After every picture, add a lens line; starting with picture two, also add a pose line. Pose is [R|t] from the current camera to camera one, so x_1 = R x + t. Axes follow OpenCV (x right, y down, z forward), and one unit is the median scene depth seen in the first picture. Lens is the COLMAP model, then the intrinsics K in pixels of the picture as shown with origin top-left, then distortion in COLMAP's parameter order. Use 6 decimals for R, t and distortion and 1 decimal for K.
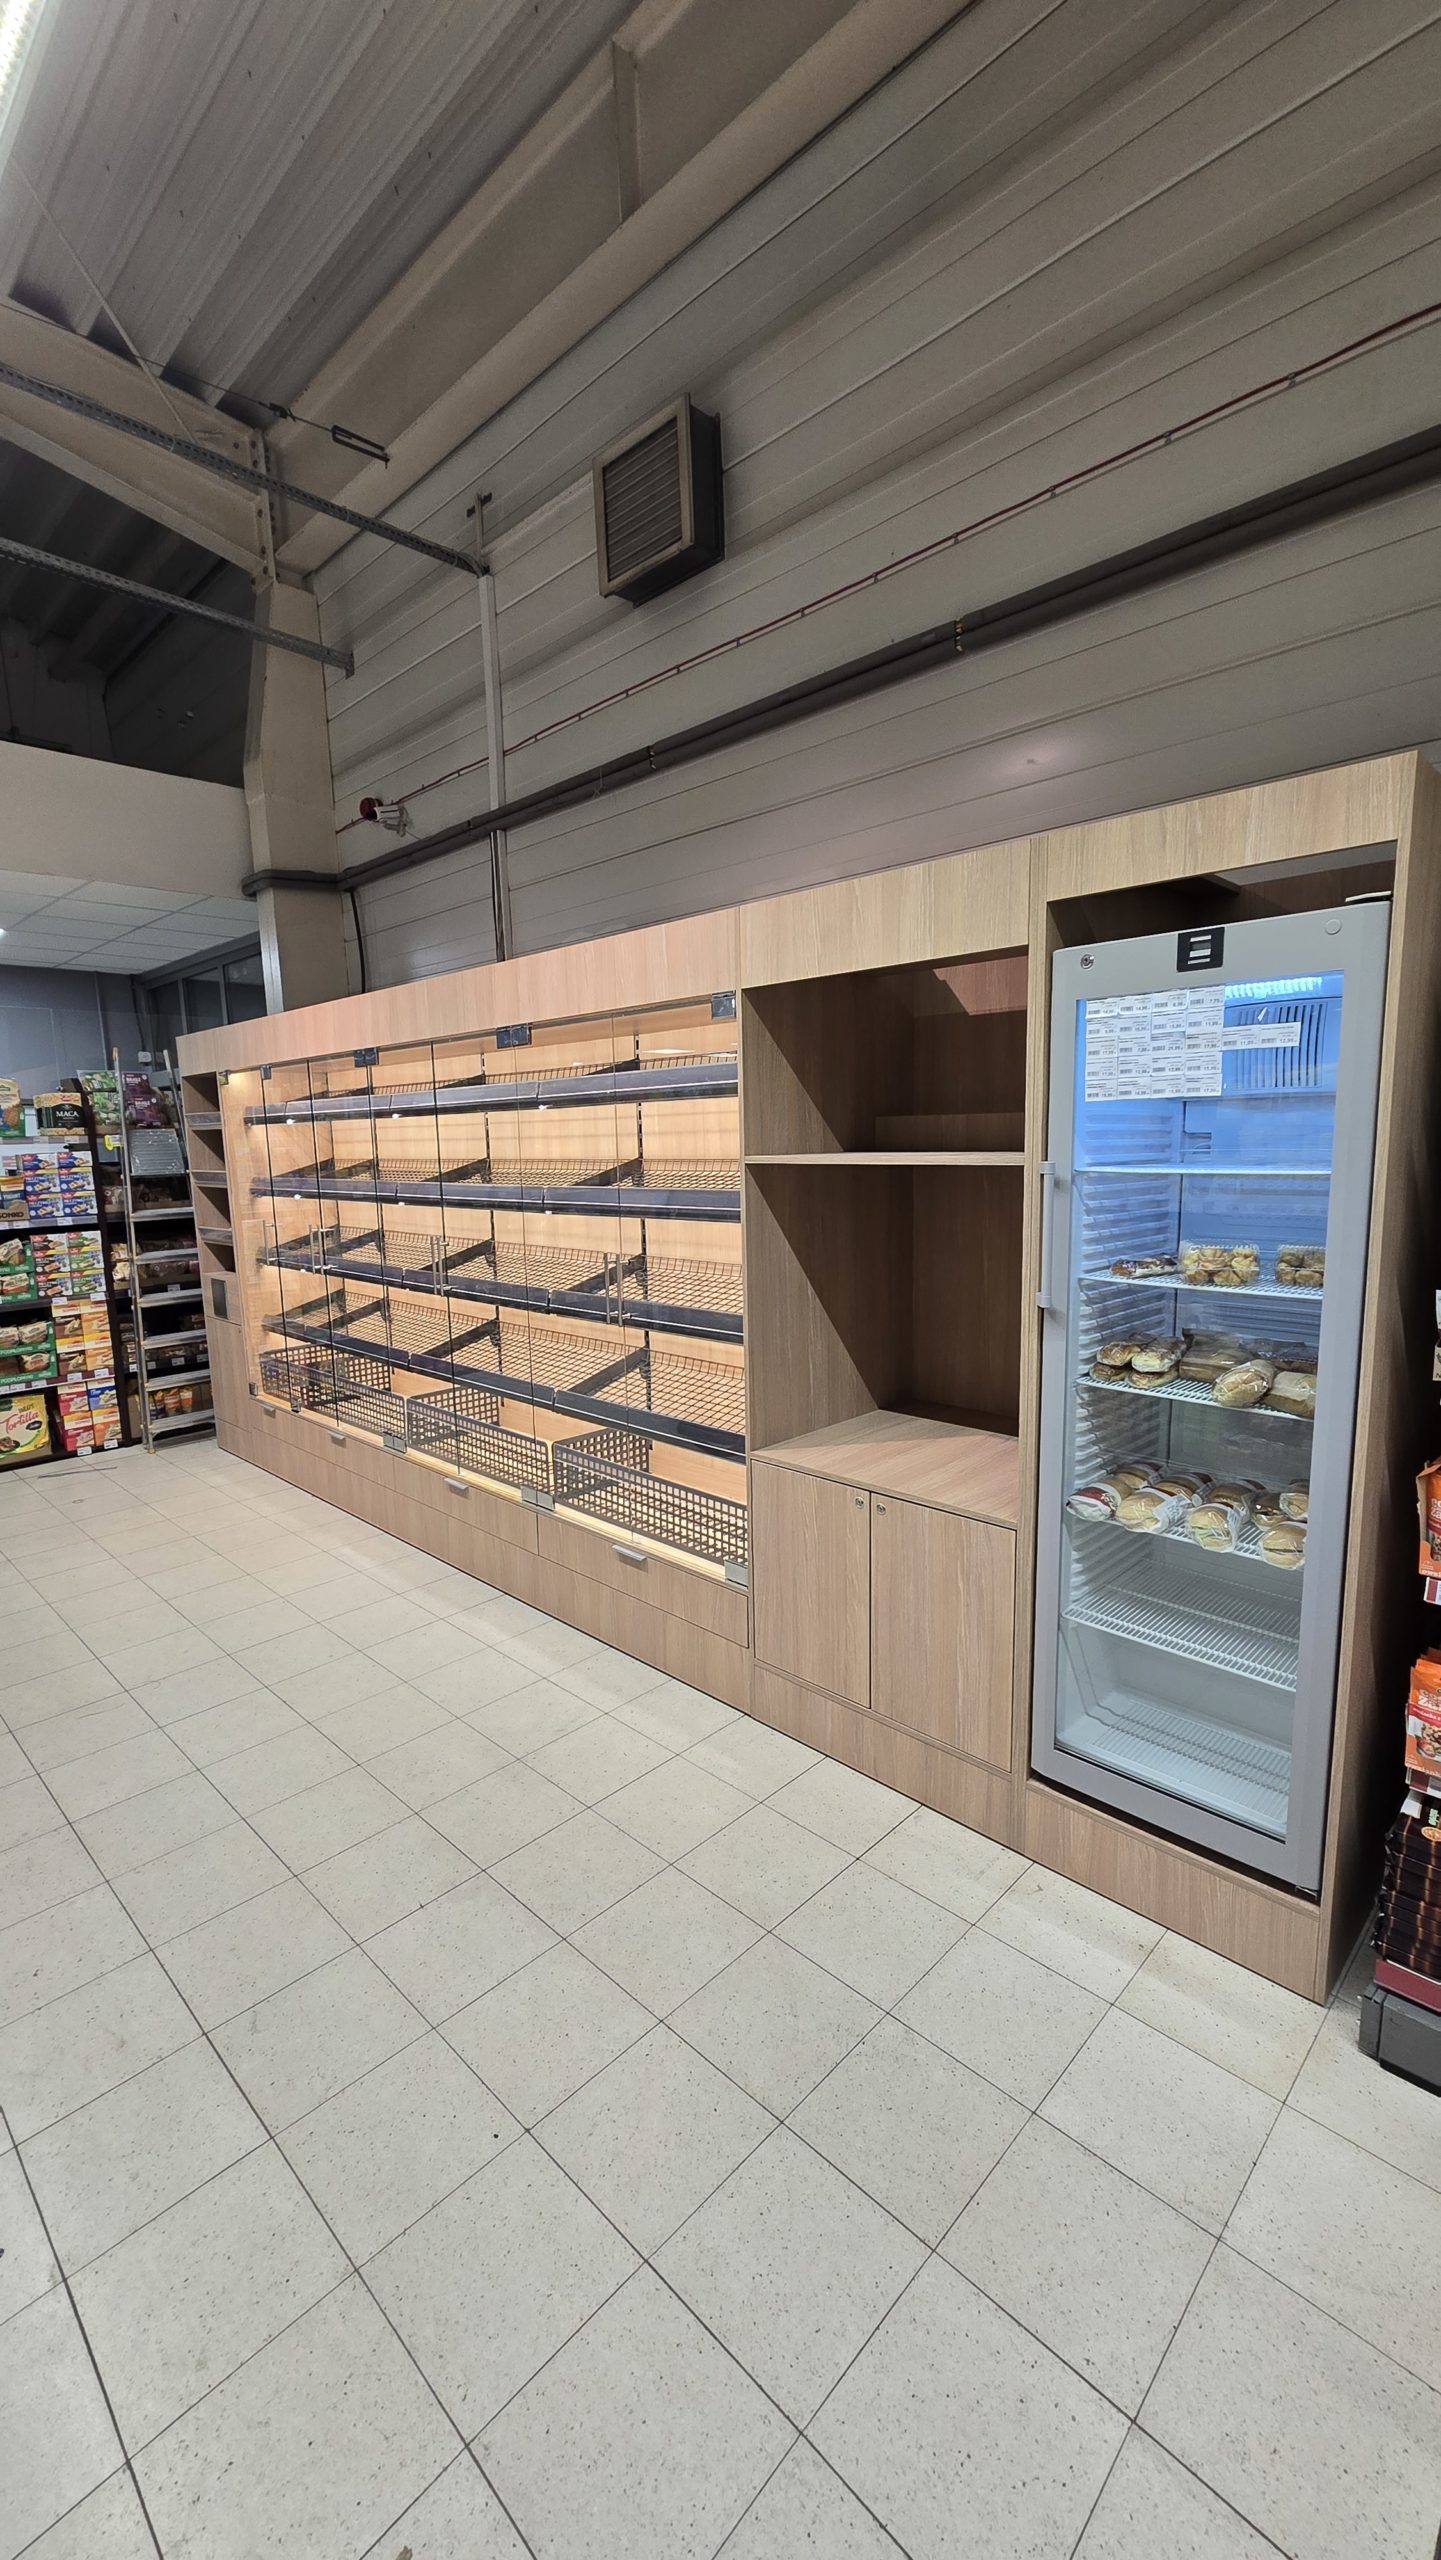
lens RADIAL K [[1030.8, 0, 734.6], [0, 1030.8, 1295.8], [0, 0, 1]] dist [-0.002244, -0.000672]
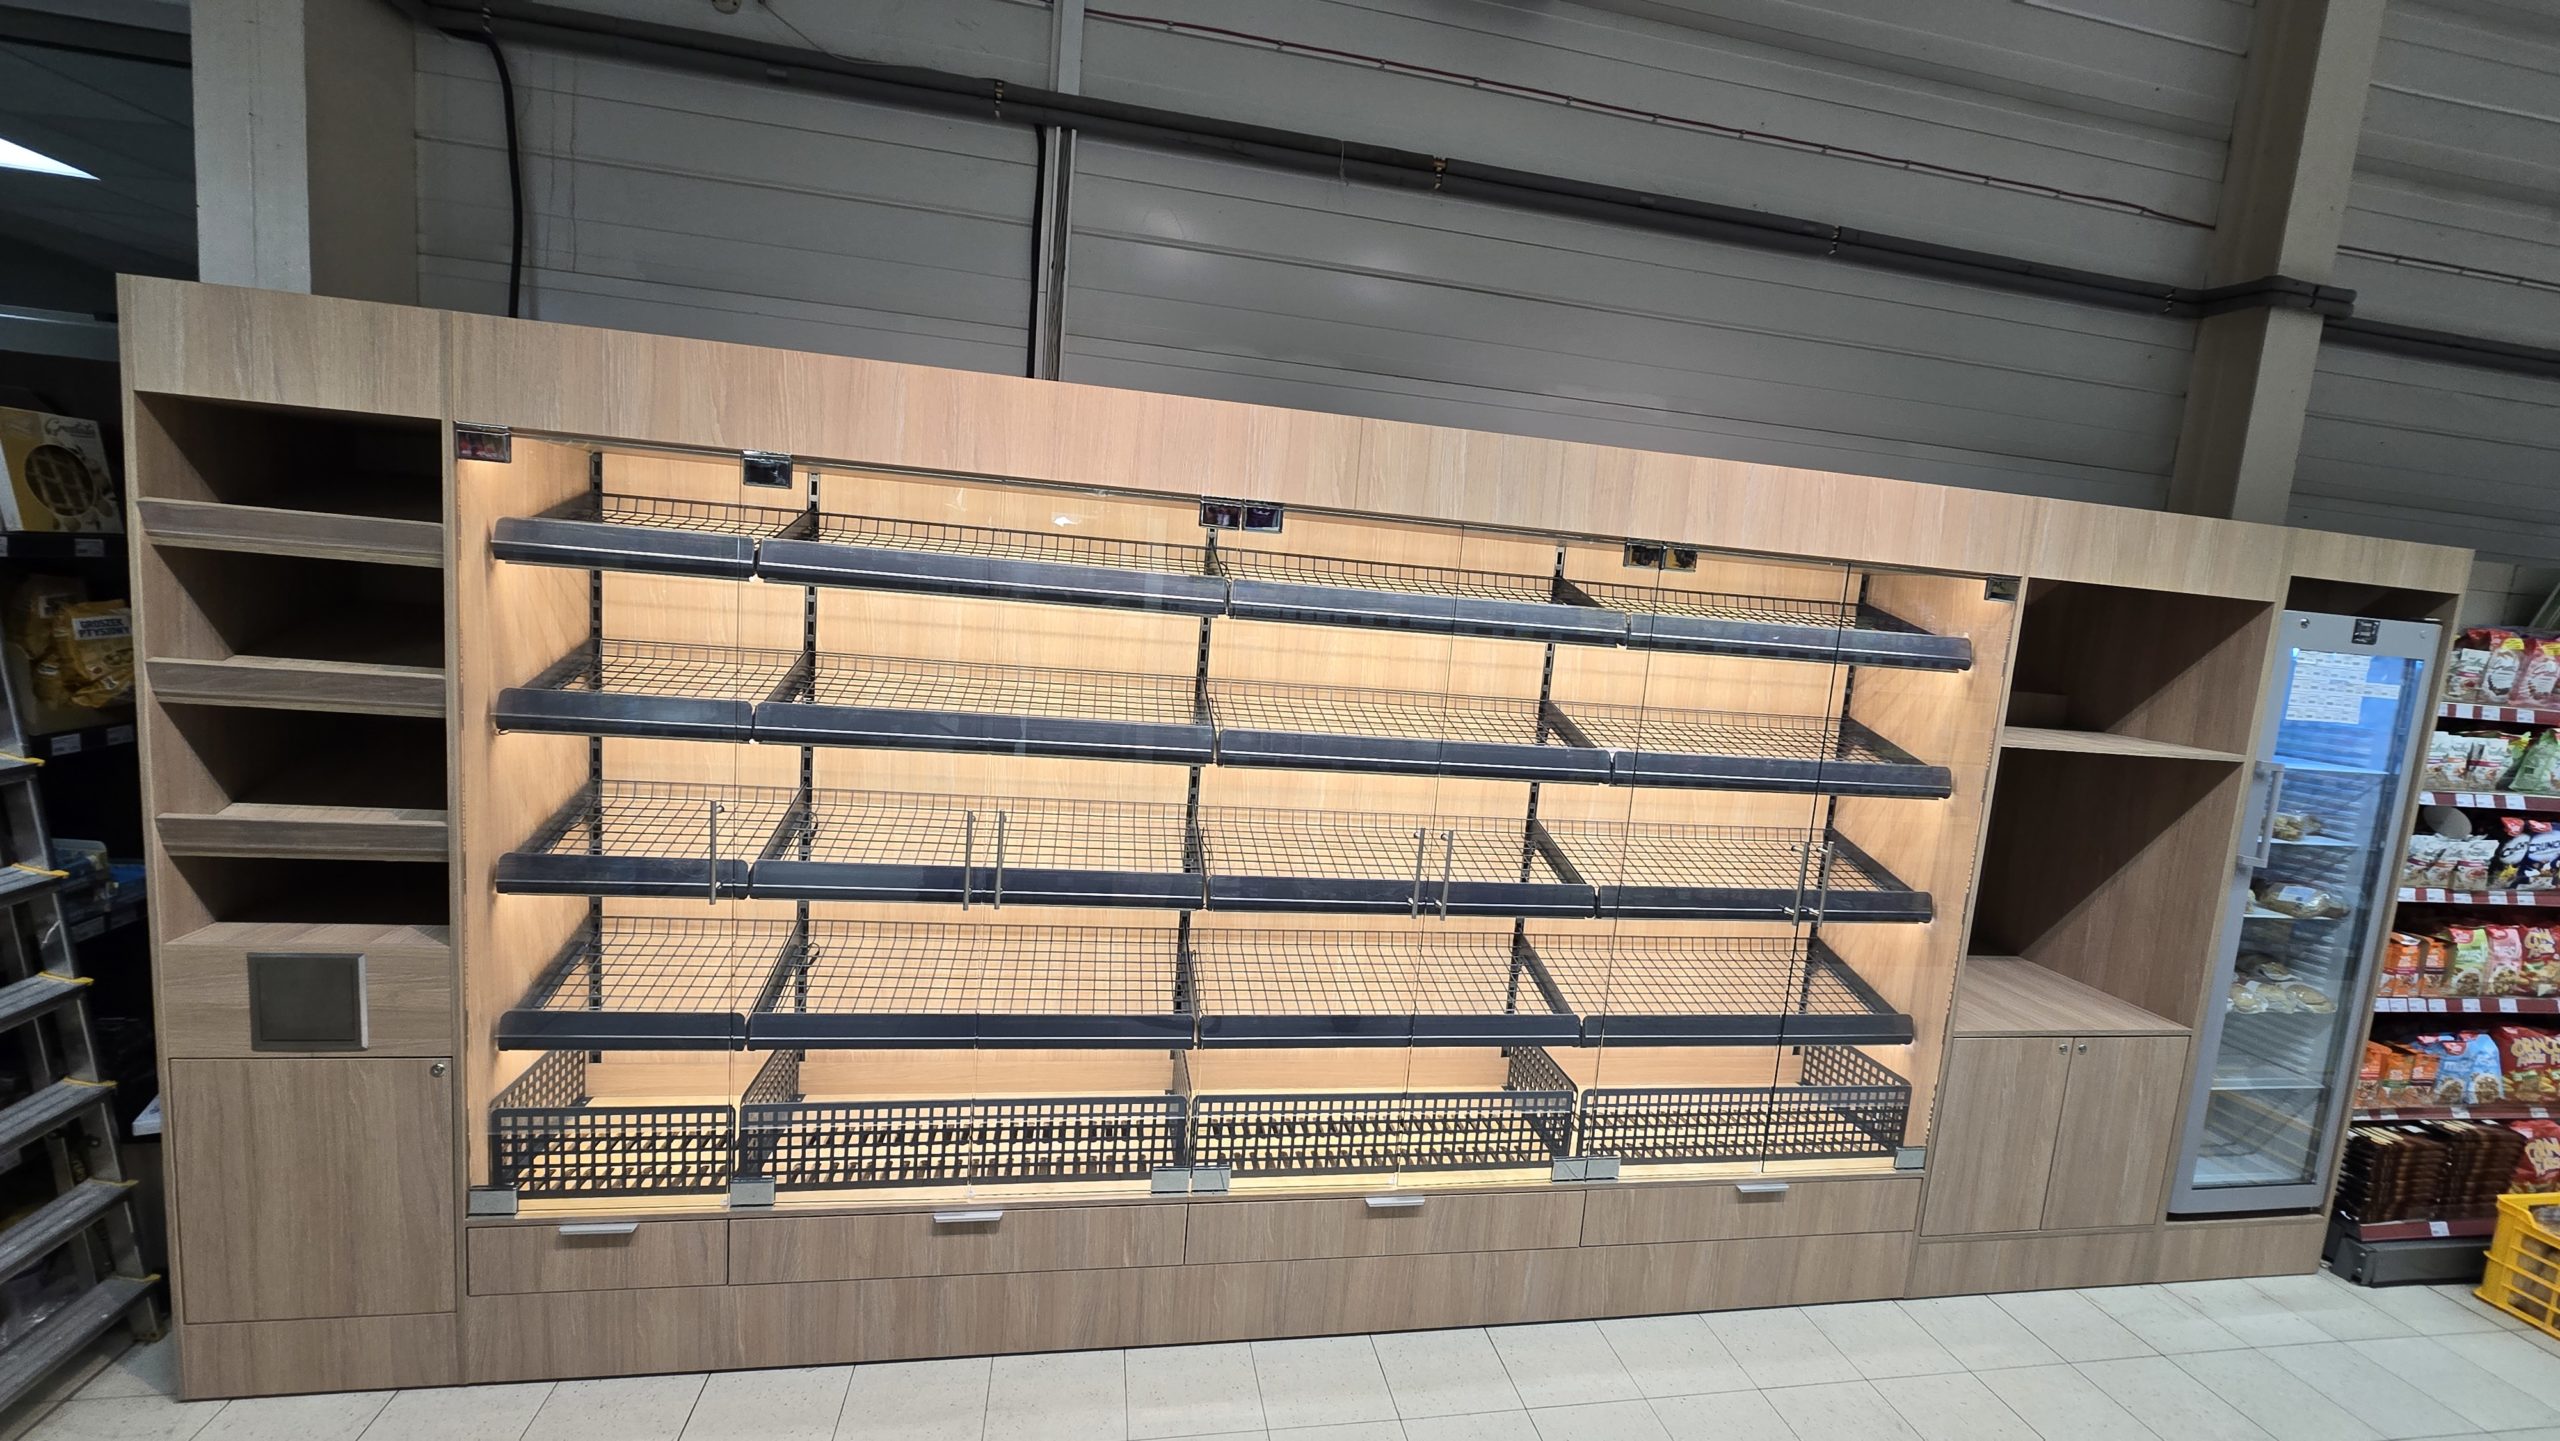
lens RADIAL K [[1028.5, 0, 1291.2], [0, 1028.5, 710.8], [0, 0, 1]] dist [-0.002459, -0.000763]
pose [[0.578478, -0.035115, 0.814942, -0.828287], [0.029849, 0.999315, 0.021872, -0.142675], [-0.815152, 0.011673, 0.579130, 0.680502]]
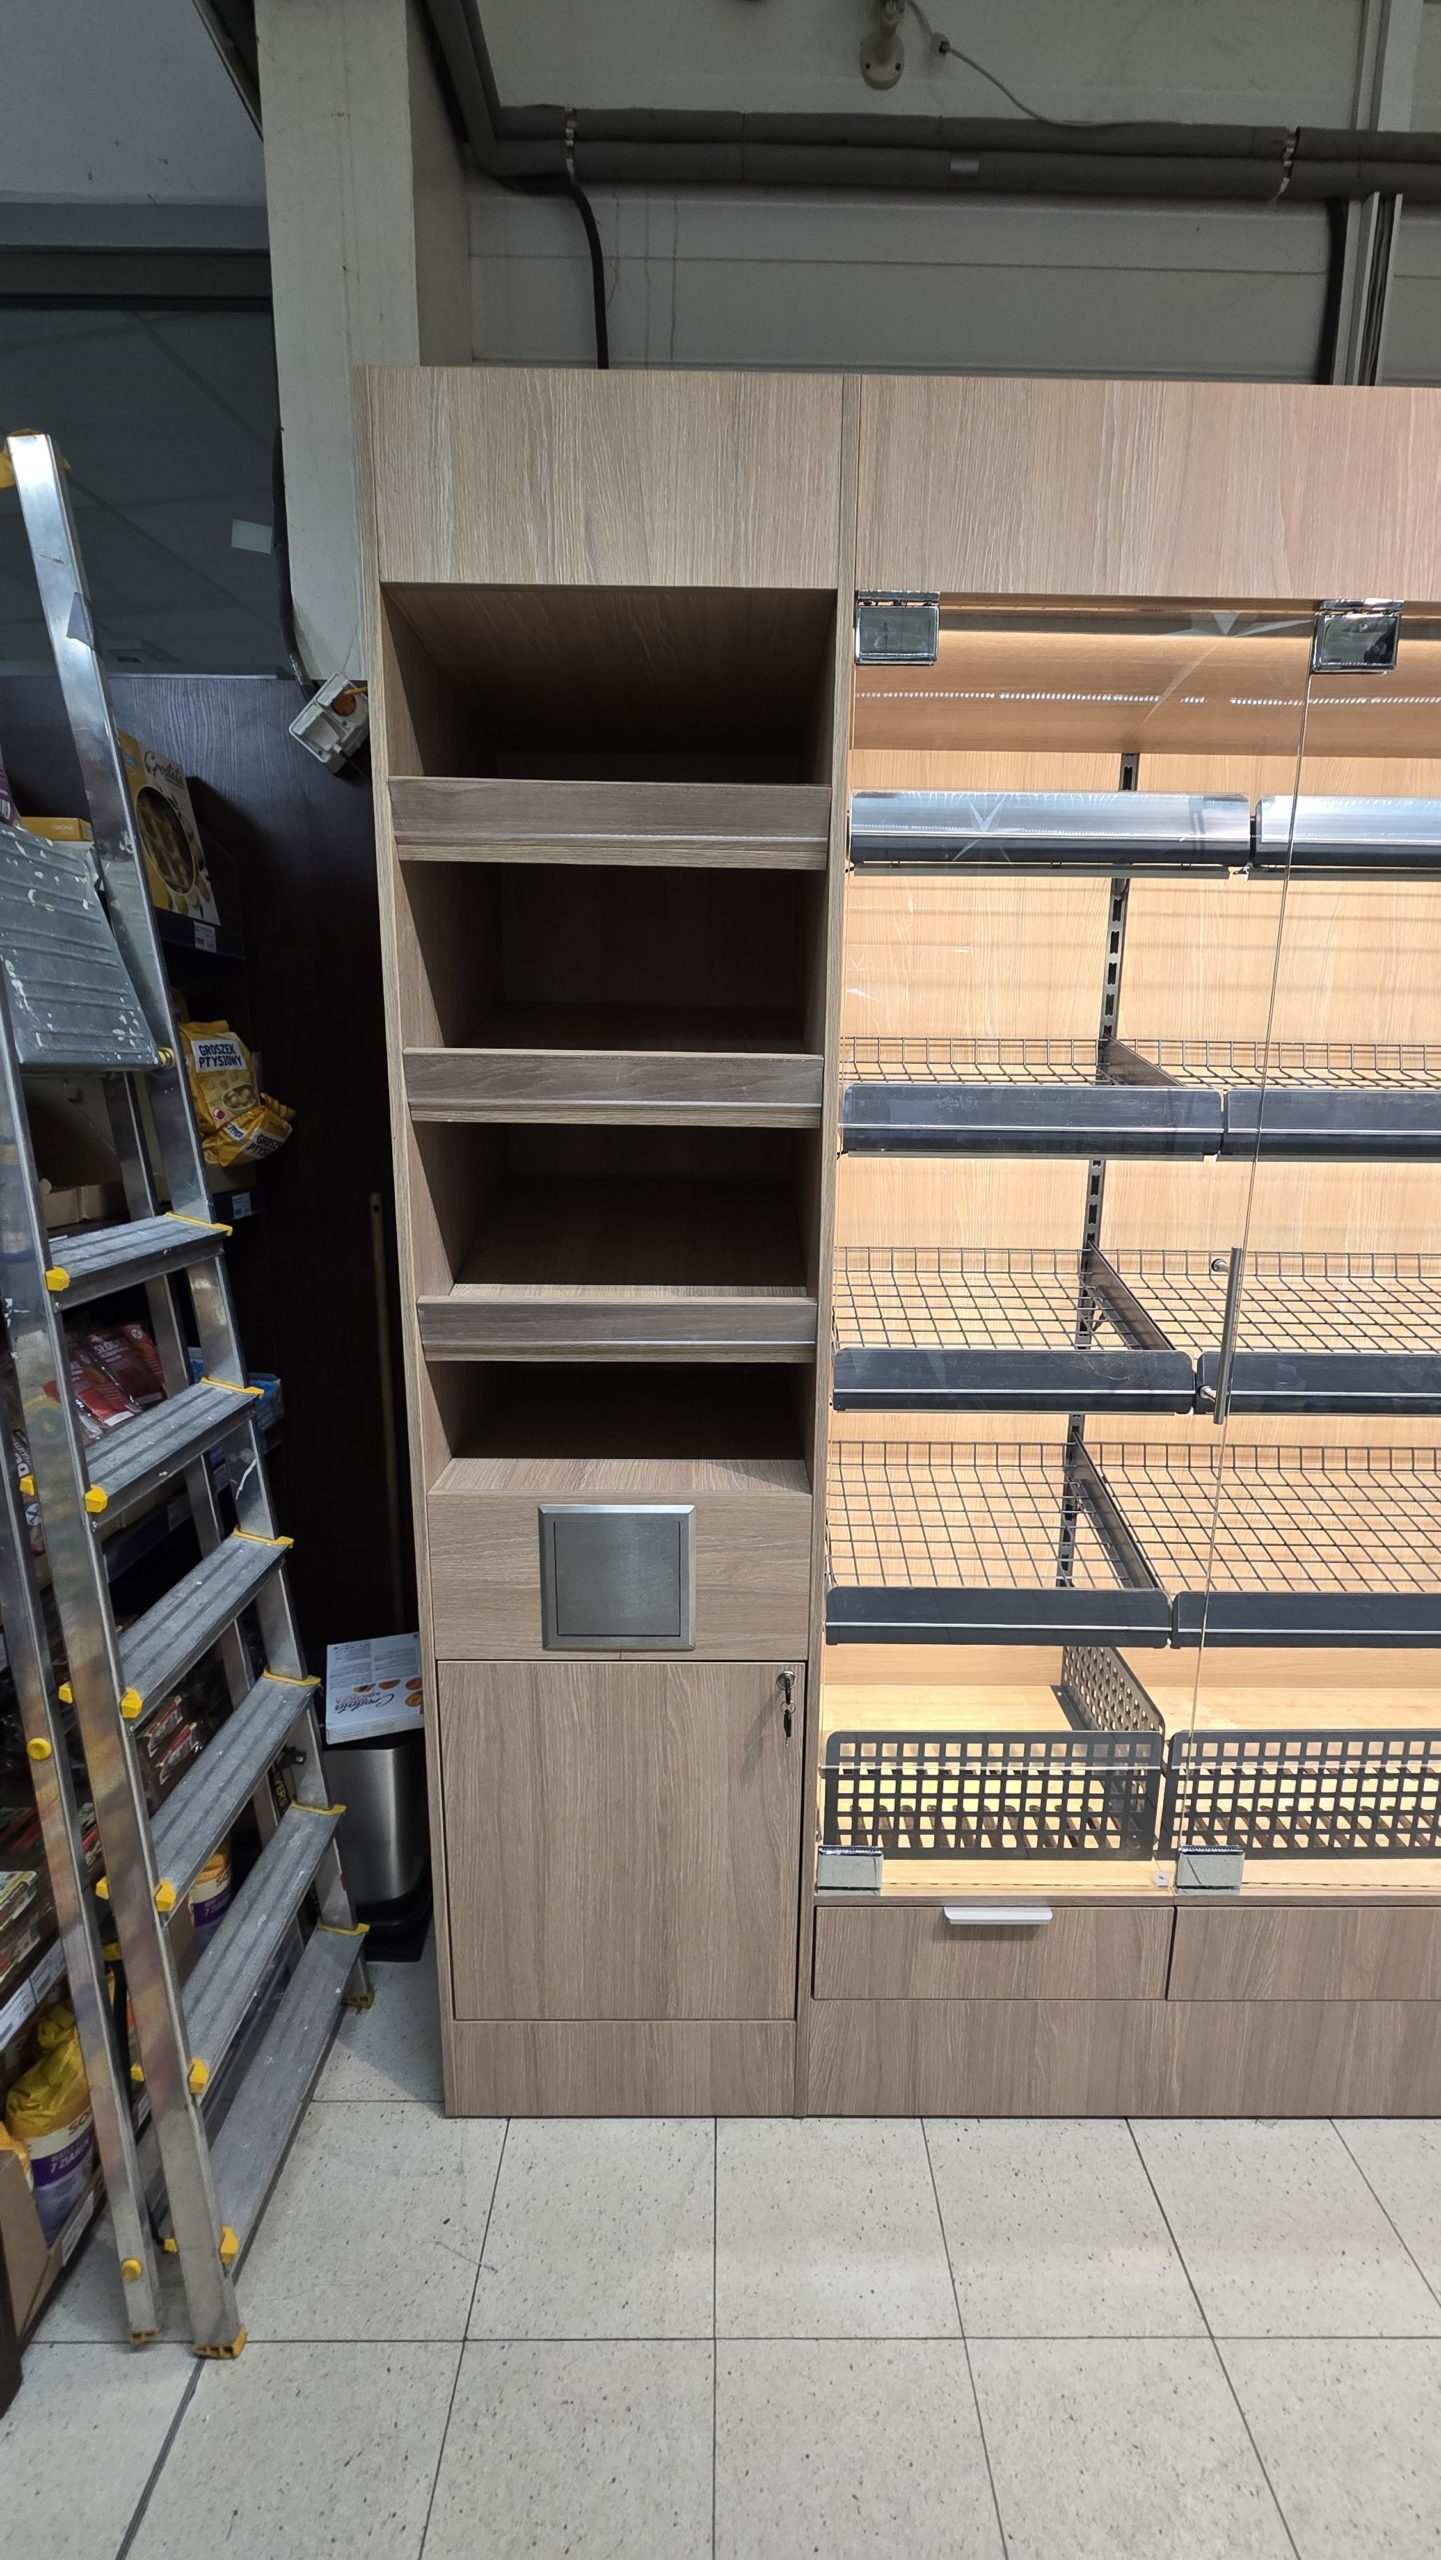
lens RADIAL K [[1030.8, 0, 734.6], [0, 1030.8, 1295.8], [0, 0, 1]] dist [-0.002244, -0.000672]
pose [[0.715336, -0.116560, 0.688991, -0.895412], [0.081014, 0.993175, 0.083908, -0.117378], [-0.694069, -0.004205, 0.719896, 1.118533]]
